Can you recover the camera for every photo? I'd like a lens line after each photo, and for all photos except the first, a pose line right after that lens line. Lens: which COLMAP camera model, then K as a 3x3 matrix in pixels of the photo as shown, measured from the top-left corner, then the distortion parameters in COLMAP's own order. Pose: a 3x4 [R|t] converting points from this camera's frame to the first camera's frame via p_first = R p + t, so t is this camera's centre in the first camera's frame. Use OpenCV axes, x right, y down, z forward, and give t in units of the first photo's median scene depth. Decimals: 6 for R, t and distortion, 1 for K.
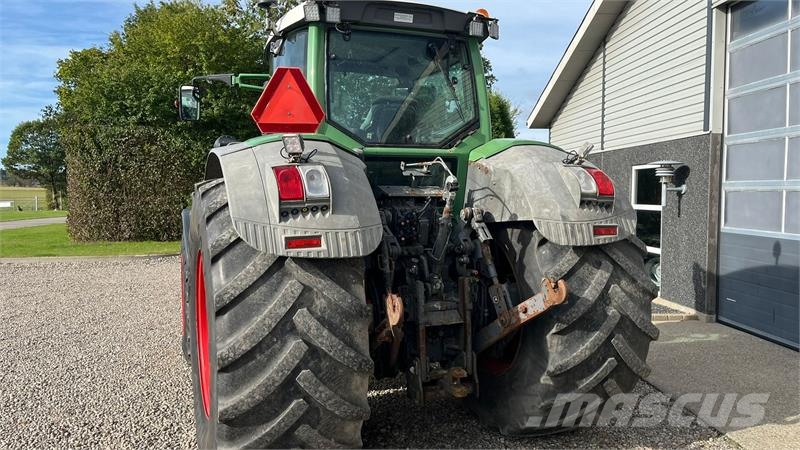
lens RADIAL K [[630.7, 0, 393.5], [0, 630.7, 215.5], [0, 0, 1]] dist [0.046688, -0.050503]
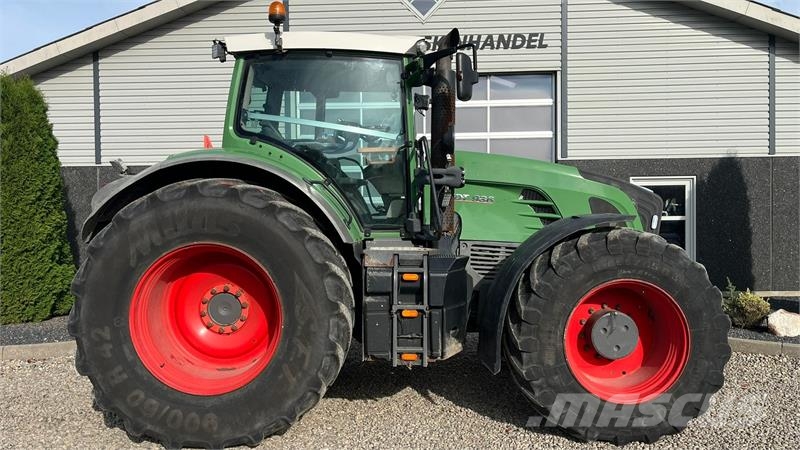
lens RADIAL K [[630.7, 0, 395.4], [0, 630.7, 225.4], [0, 0, 1]] dist [0.046688, -0.050503]
pose [[0.114279, -0.019039, 0.993266, -0.934996], [0.043569, 0.998950, 0.014135, -0.001812], [-0.992493, 0.041660, 0.114989, 0.656702]]
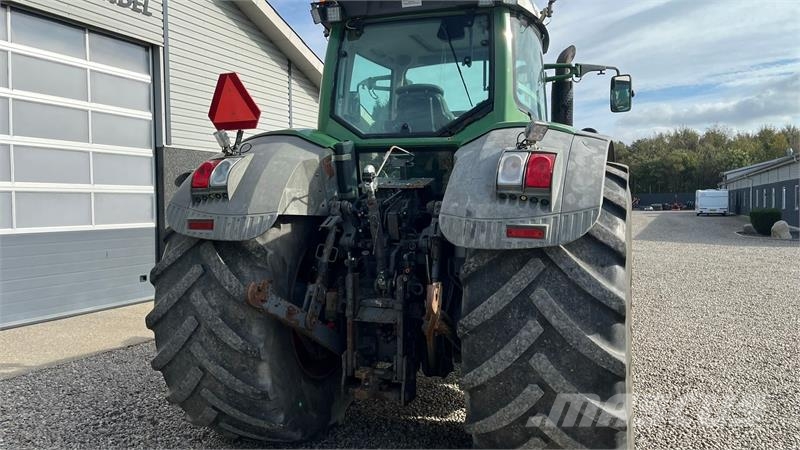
lens RADIAL K [[630.7, 0, 406.0], [0, 630.7, 217.2], [0, 0, 1]] dist [0.046688, -0.050503]
pose [[-0.897400, -0.003567, 0.441204, -0.463220], [0.022608, 0.998282, 0.054055, -0.029958], [-0.440639, 0.058483, -0.895777, 1.404546]]
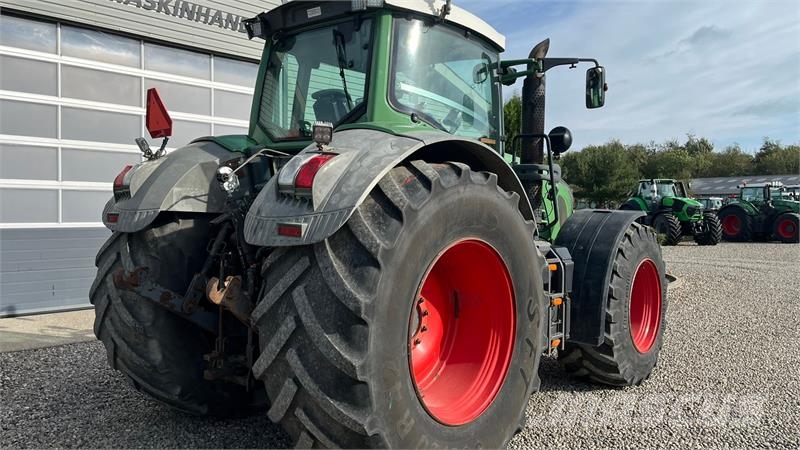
lens RADIAL K [[630.7, 0, 402.1], [0, 630.7, 217.0], [0, 0, 1]] dist [0.046688, -0.050503]
pose [[-0.683392, -0.017450, 0.729843, -0.704026], [0.016061, 0.999113, 0.038928, -0.020912], [-0.729875, 0.038325, -0.682506, 1.242785]]
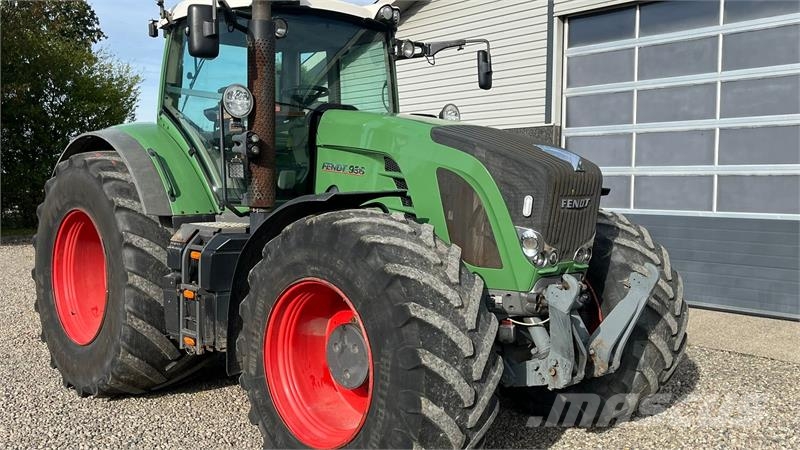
lens RADIAL K [[764.2, 0, 391.9], [0, 764.2, 218.7], [0, 0, 1]] dist [0.023835, 0.000000]
pose [[0.788040, -0.018269, 0.615353, -0.621228], [0.012155, 0.999826, 0.014118, 0.016967], [-0.615505, -0.003645, 0.788125, 0.096630]]
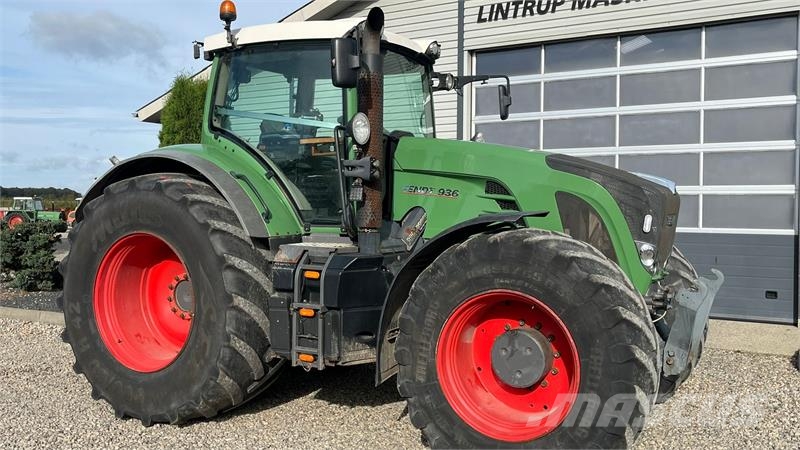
lens RADIAL K [[763.4, 0, 395.5], [0, 763.4, 218.5], [0, 0, 1]] dist [0.032870, 0.000000]
pose [[0.579265, -0.011134, 0.815064, -0.859763], [0.024817, 0.999684, -0.003981, 0.009961], [-0.814762, 0.022533, 0.579358, 0.259178]]
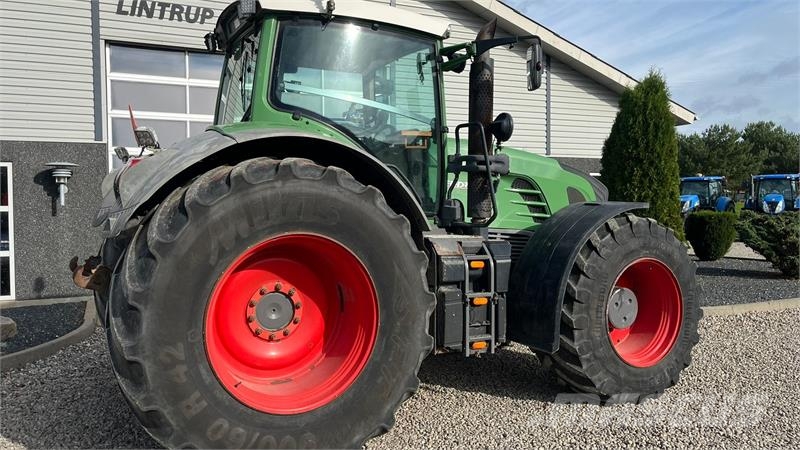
lens RADIAL K [[630.7, 0, 389.2], [0, 630.7, 220.9], [0, 0, 1]] dist [0.046688, -0.050503]
pose [[-0.355479, -0.023404, 0.934391, -0.864488], [0.038845, 0.998453, 0.039787, -0.011170], [-0.933877, 0.050440, -0.354019, 0.991363]]
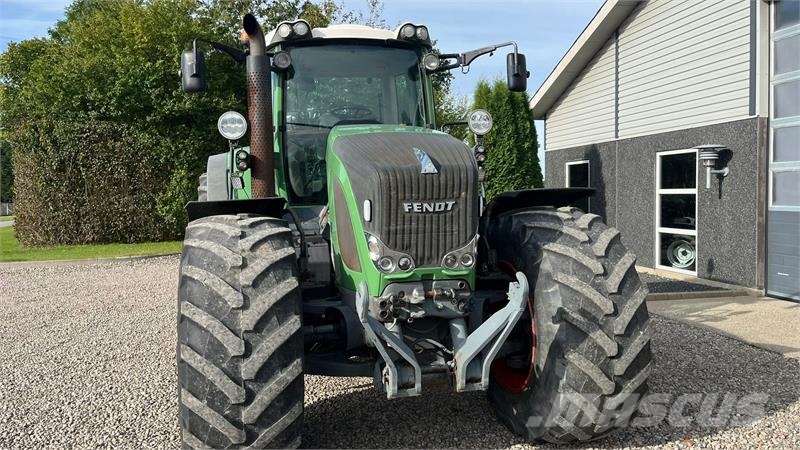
lens RADIAL K [[630.7, 0, 390.0], [0, 630.7, 222.7], [0, 0, 1]] dist [0.046688, -0.050503]
pose [[0.992214, -0.023806, 0.122249, -0.256822], [0.022444, 0.999670, 0.012509, 0.020049], [-0.122506, -0.009668, 0.992421, 0.023791]]
